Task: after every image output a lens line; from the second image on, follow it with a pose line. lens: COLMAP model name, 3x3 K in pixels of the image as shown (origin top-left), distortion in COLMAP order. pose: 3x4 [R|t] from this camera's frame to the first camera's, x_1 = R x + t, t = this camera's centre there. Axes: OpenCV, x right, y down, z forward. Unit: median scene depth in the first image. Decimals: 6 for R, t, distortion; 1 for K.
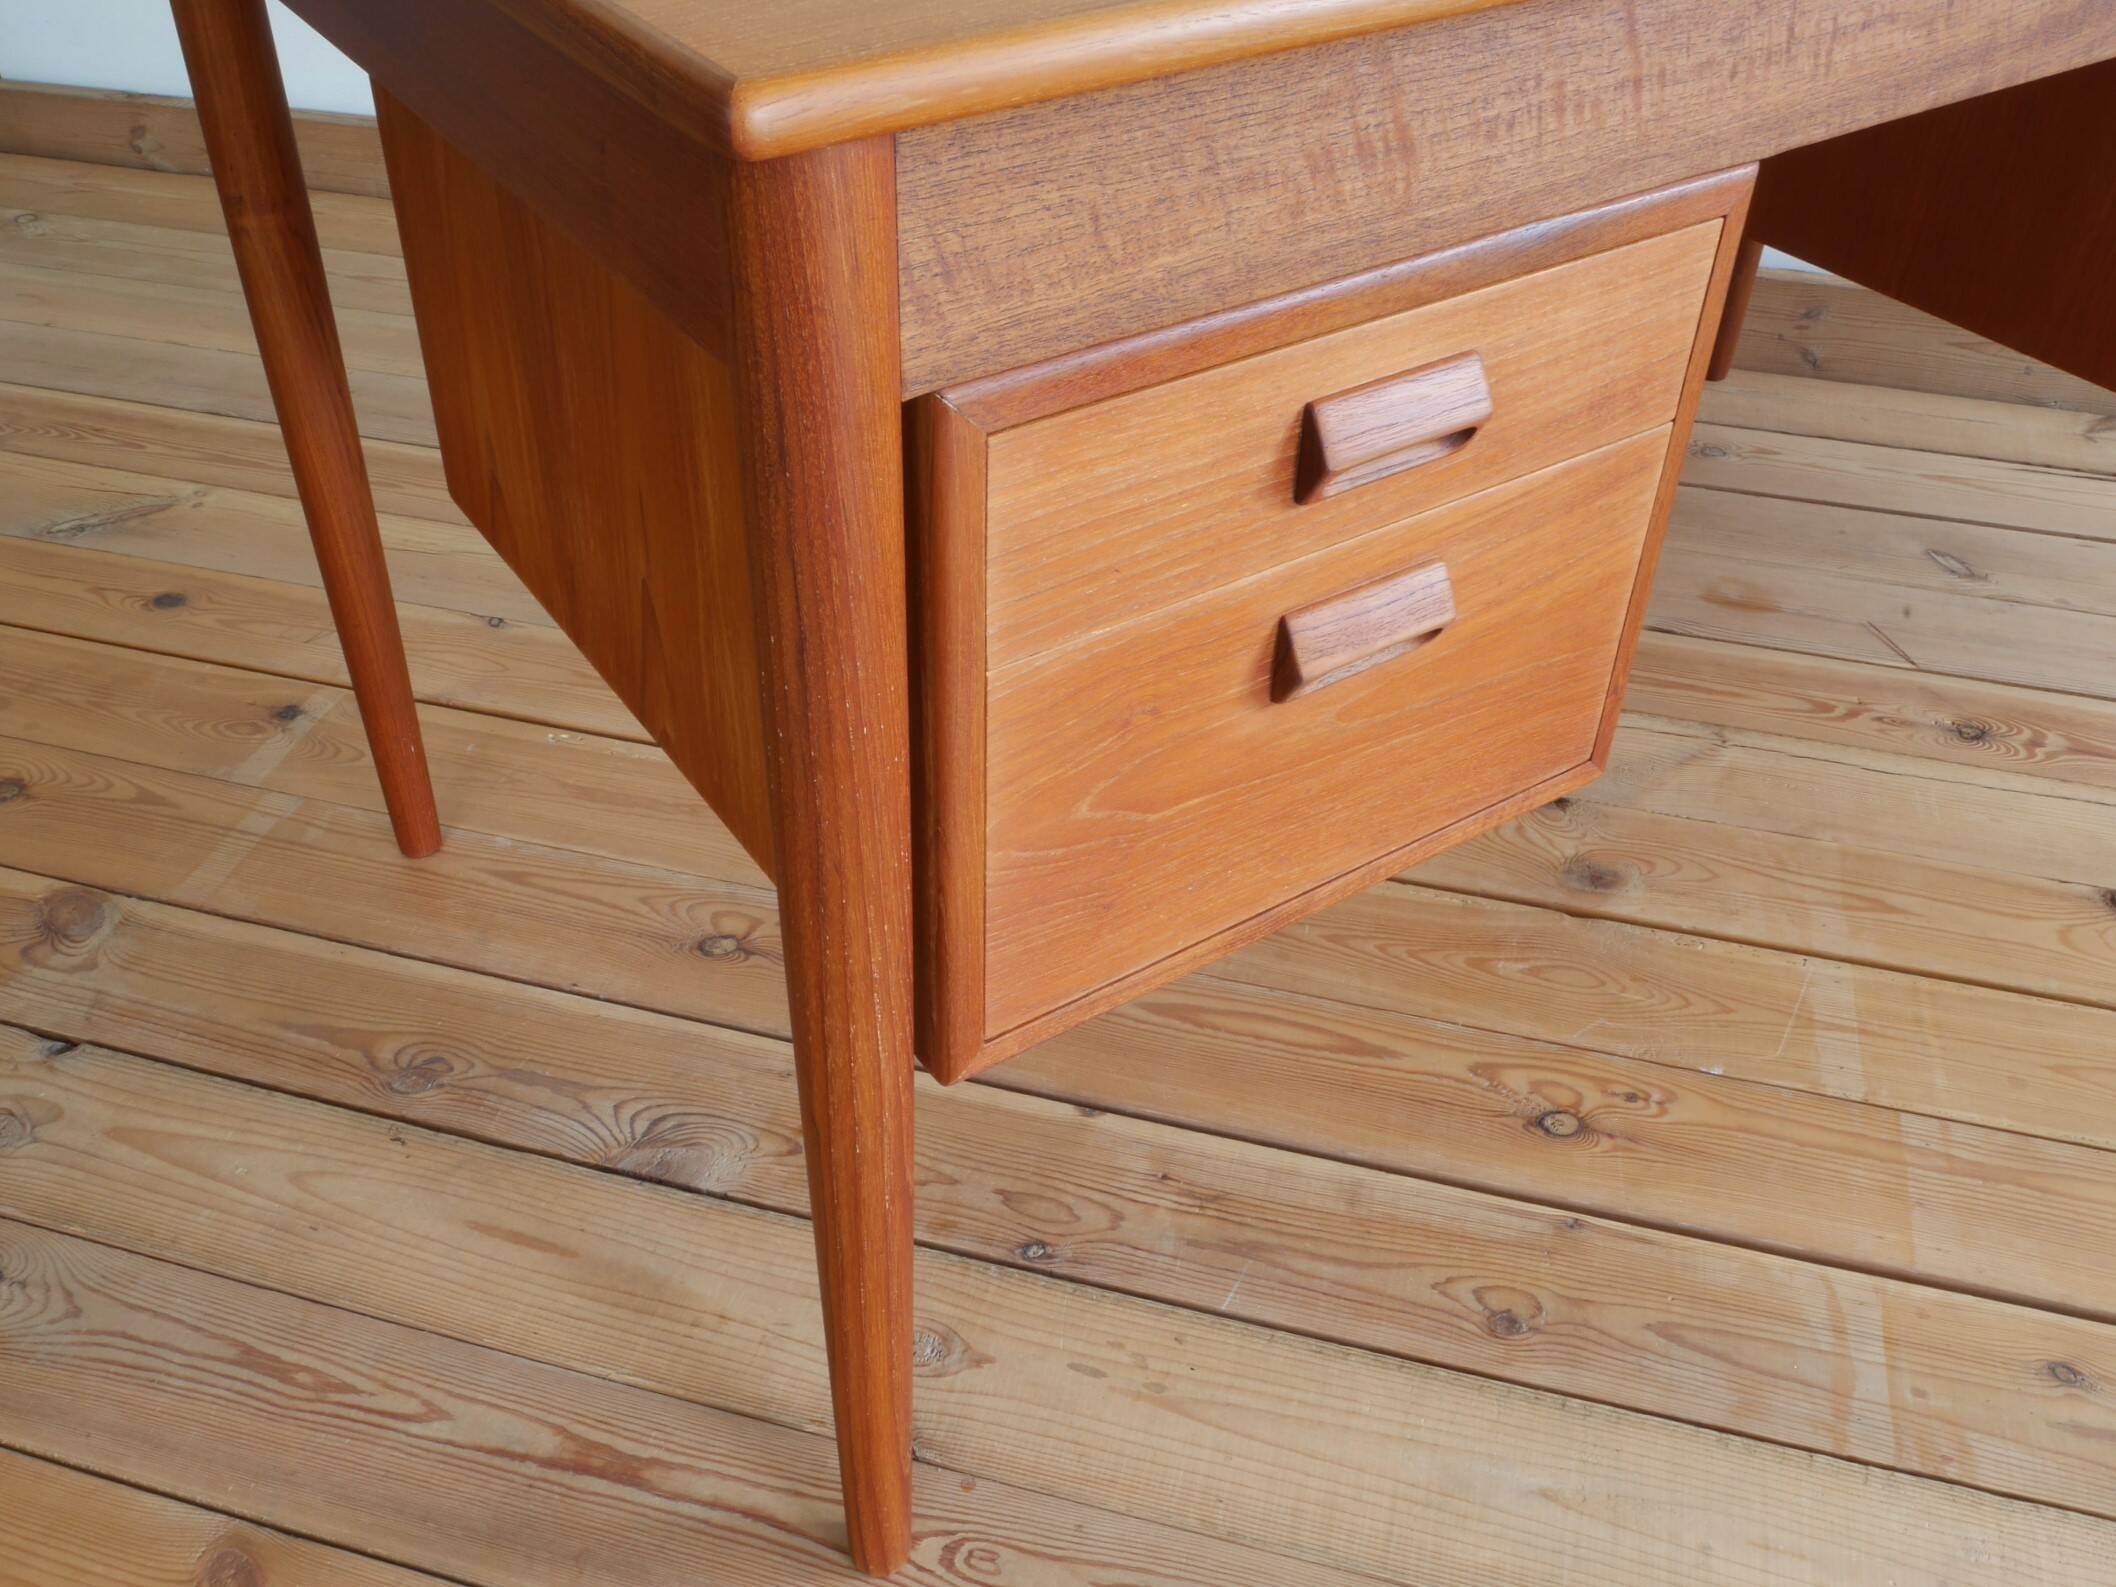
lens RADIAL K [[1888.9, 0, 1021.6], [0, 1888.9, 768.0], [0, 0, 1]] dist [-0.032591, 0.016507]
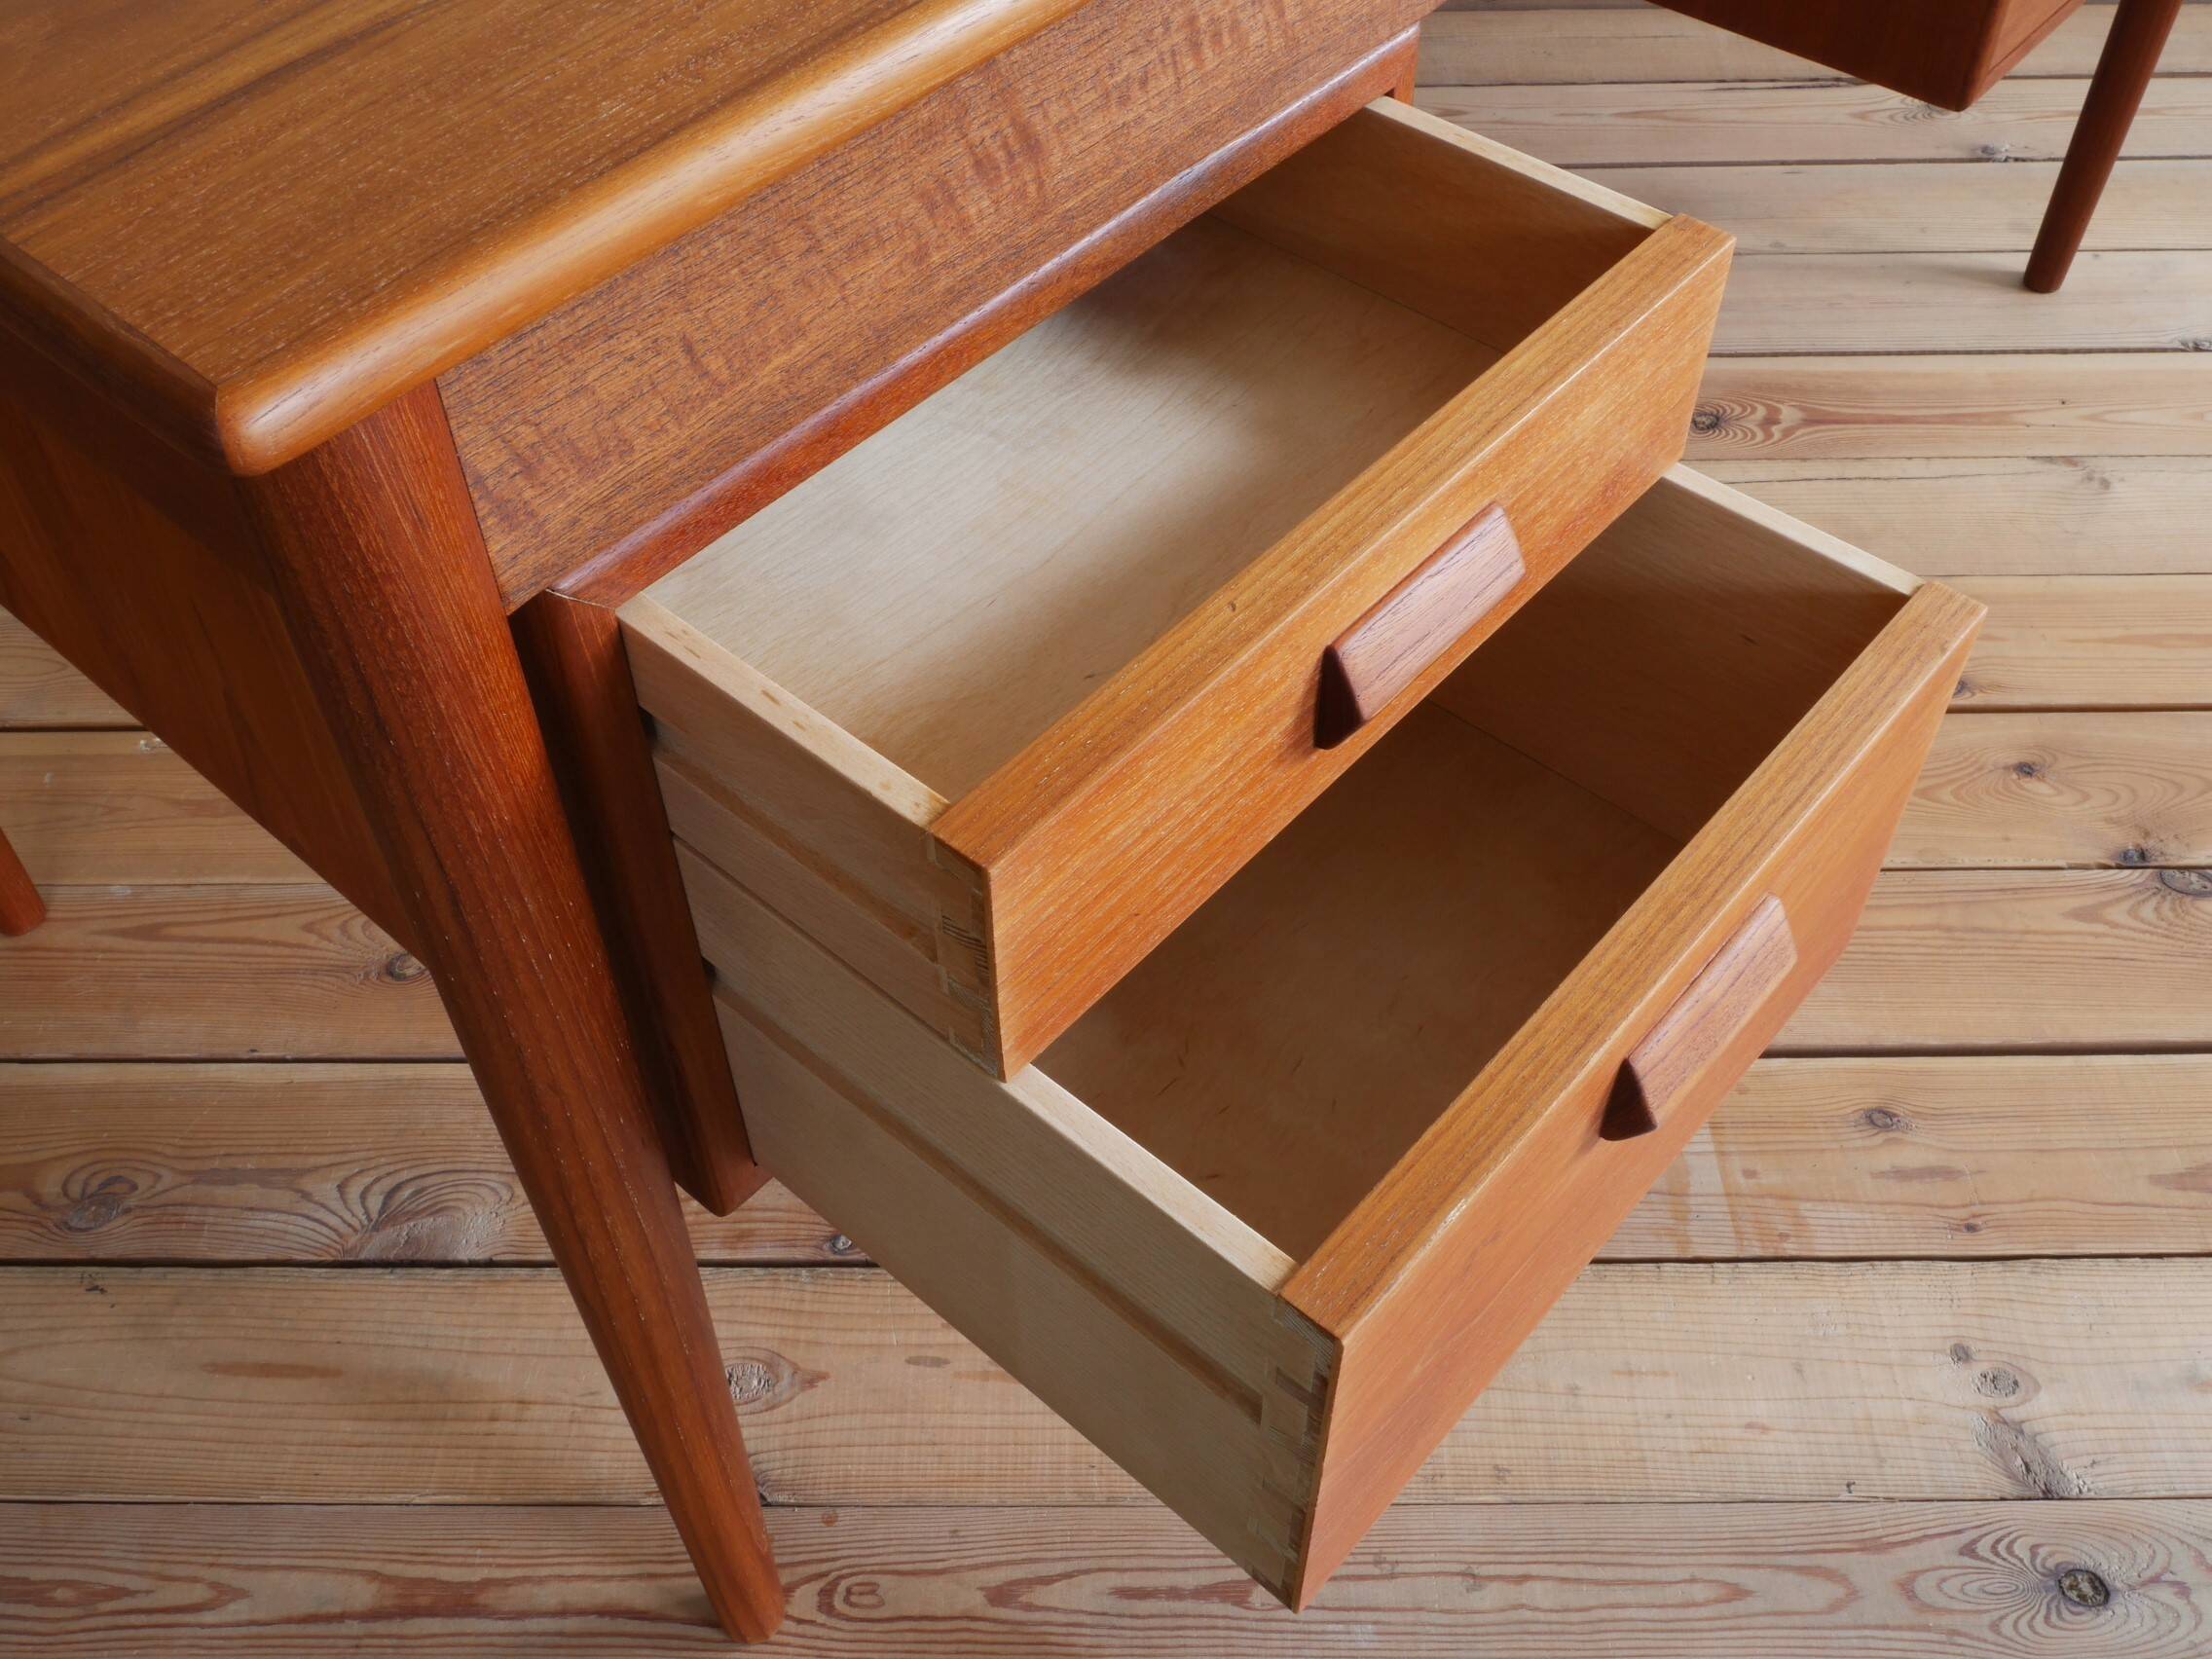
lens RADIAL K [[2094.3, 0, 1097.1], [0, 2094.3, 818.3], [0, 0, 1]] dist [-0.023378, 0.000000]
pose [[0.964508, -0.214784, 0.153595, 0.013844], [0.182573, 0.962691, 0.199730, -0.125837], [-0.190763, -0.164599, 0.967738, 0.021306]]
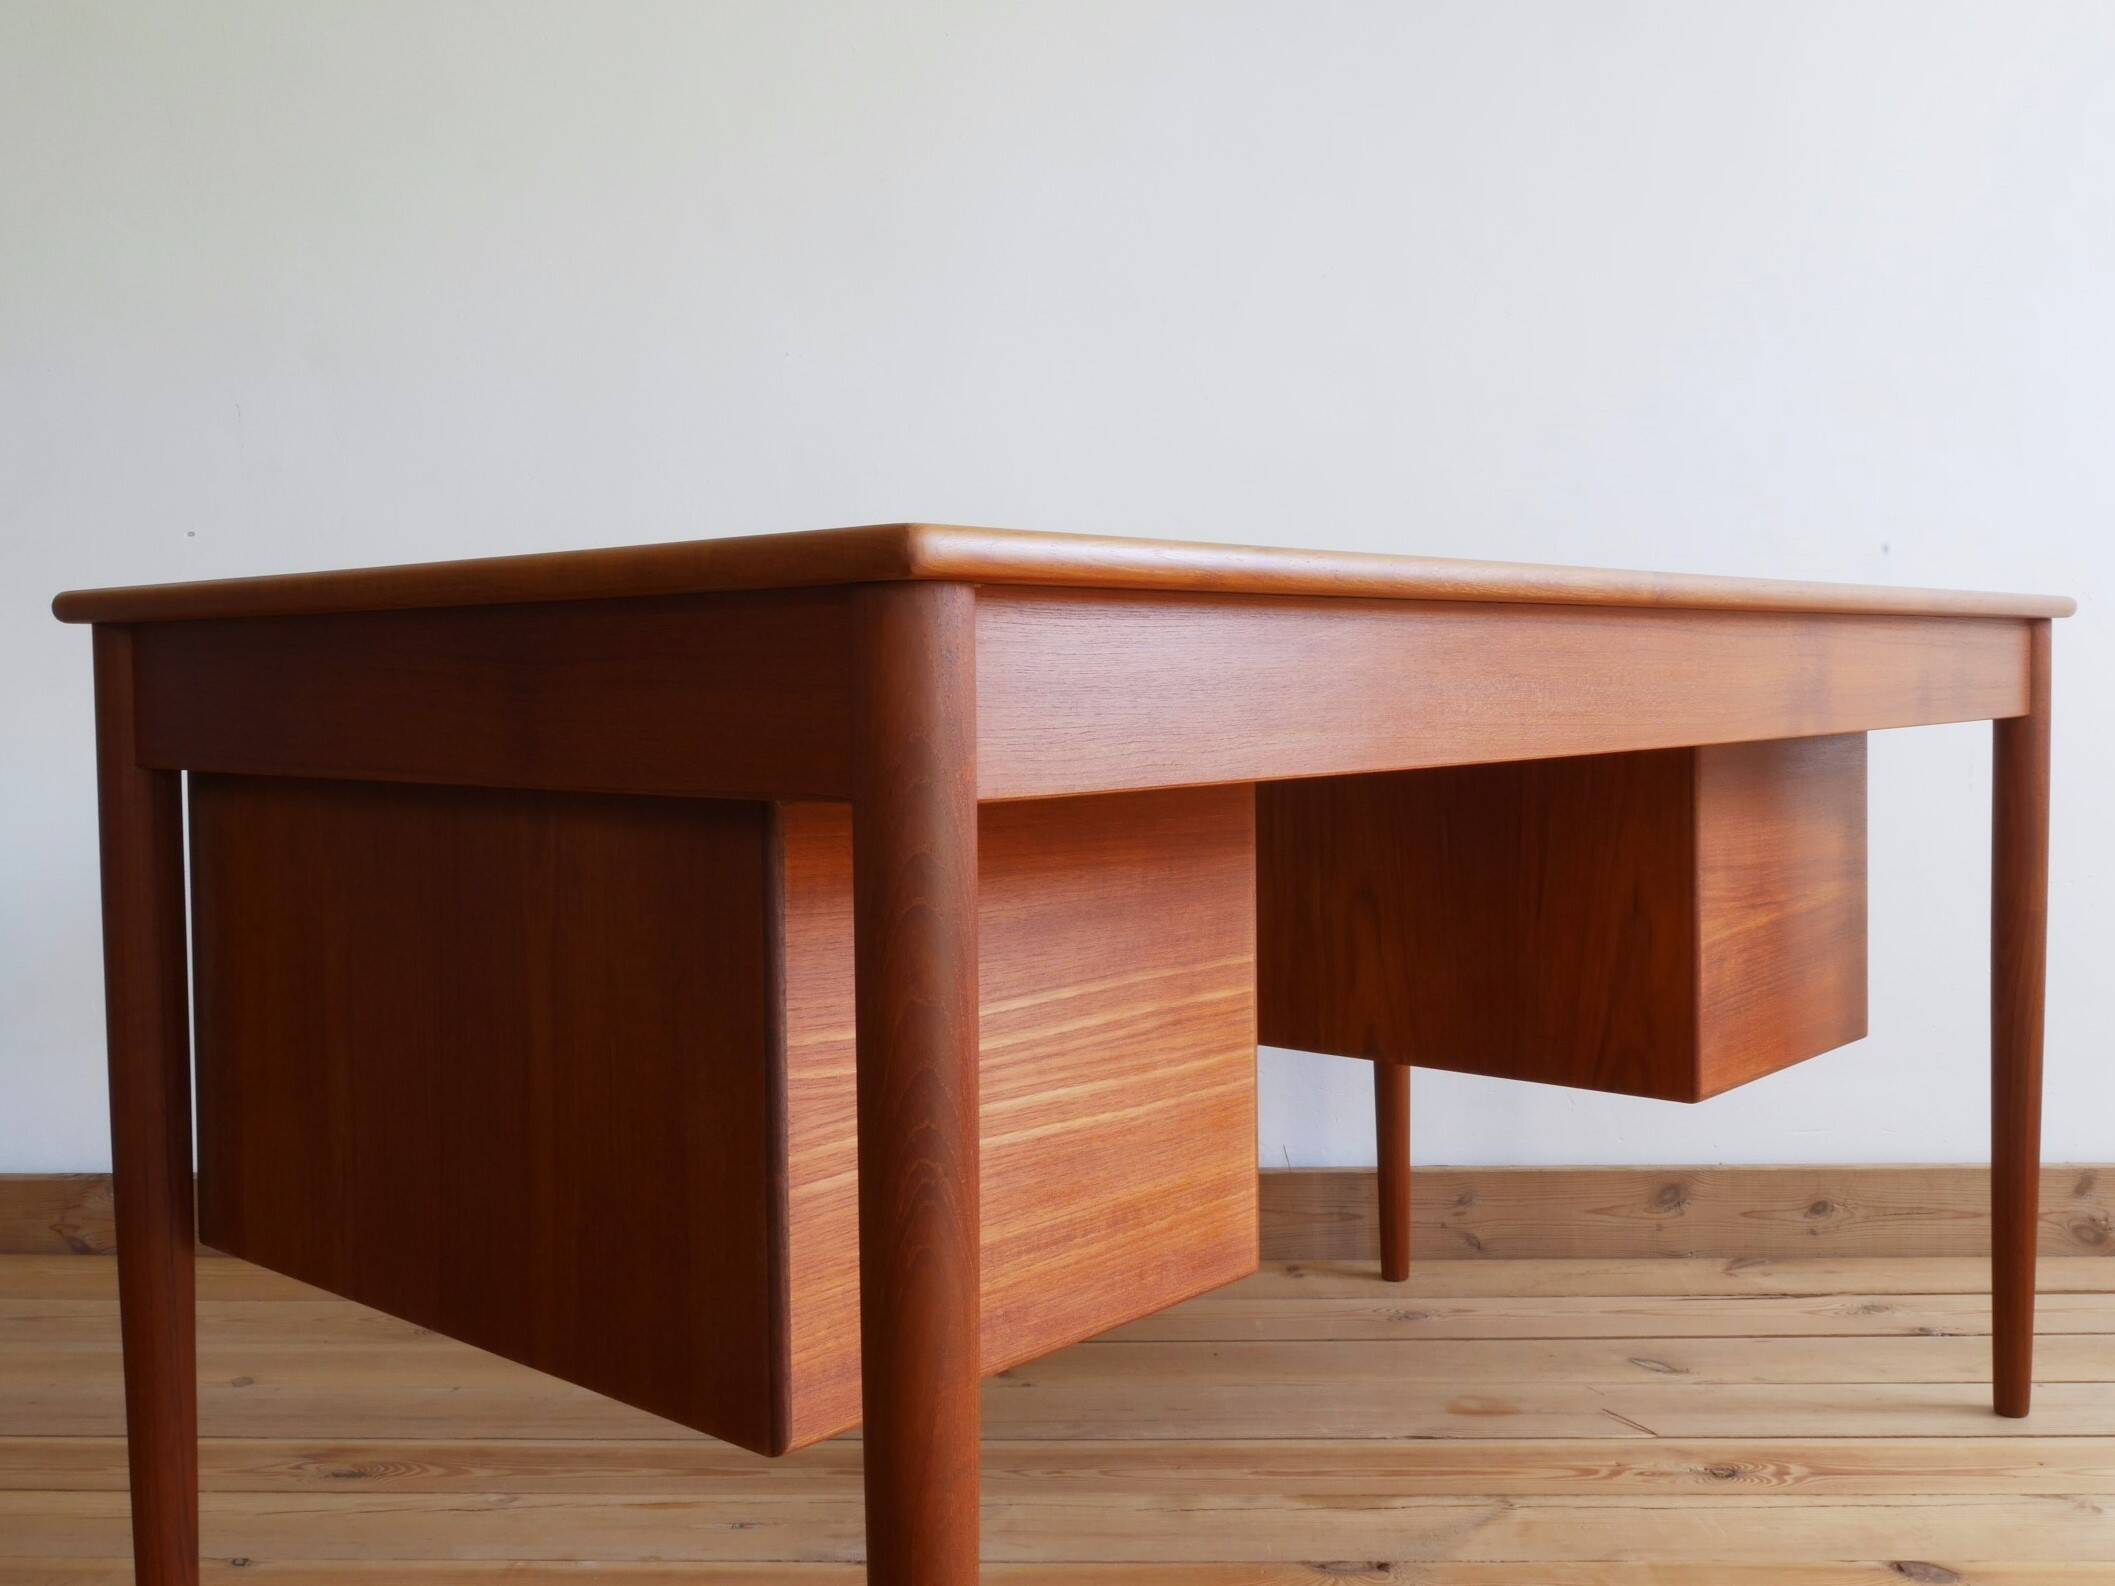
lens RADIAL K [[2072.7, 0, 1009.2], [0, 2072.7, 797.7], [0, 0, 1]] dist [-0.009428, 0.000000]
pose [[0.973274, -0.035635, 0.226867, -0.191268], [0.158079, 0.820550, -0.549281, 0.338442], [-0.166582, 0.570463, 0.804253, -0.126659]]
